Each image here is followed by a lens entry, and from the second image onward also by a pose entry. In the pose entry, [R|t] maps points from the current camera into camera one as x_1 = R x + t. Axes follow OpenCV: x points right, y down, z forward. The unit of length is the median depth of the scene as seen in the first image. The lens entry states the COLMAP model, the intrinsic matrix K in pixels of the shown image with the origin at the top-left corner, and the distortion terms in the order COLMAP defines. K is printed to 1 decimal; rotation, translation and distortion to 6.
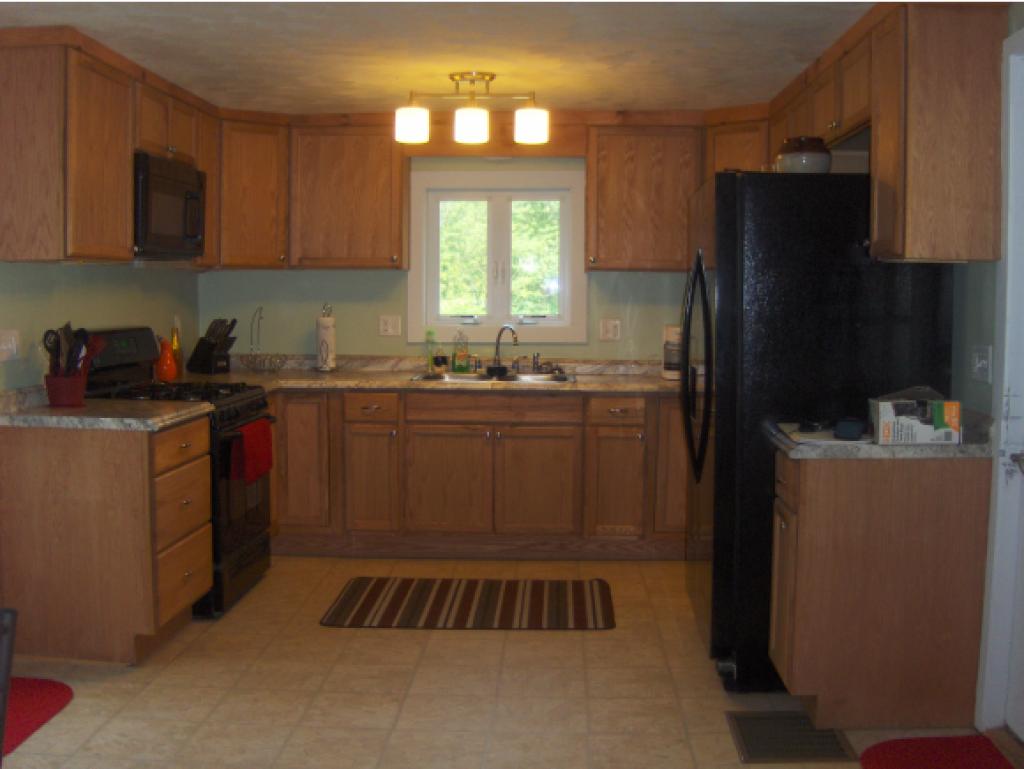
lens RADIAL K [[1082.7, 0, 512.0], [0, 1082.7, 384.5], [0, 0, 1]] dist [-0.232734, 0.185090]
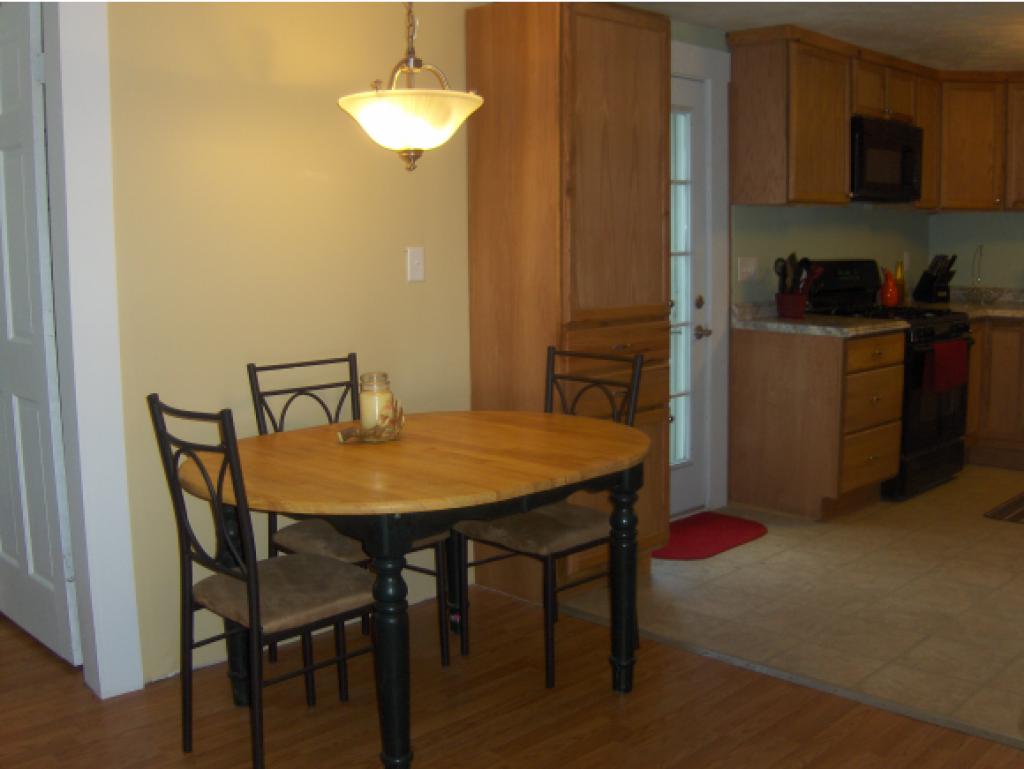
lens RADIAL K [[1082.7, 0, 512.0], [0, 1082.7, 384.5], [0, 0, 1]] dist [-0.232734, 0.185090]
pose [[0.733592, 0.076198, -0.675305, 0.201527], [-0.040308, 0.996823, 0.068689, 0.024926], [0.678394, -0.023169, 0.734333, -0.187736]]
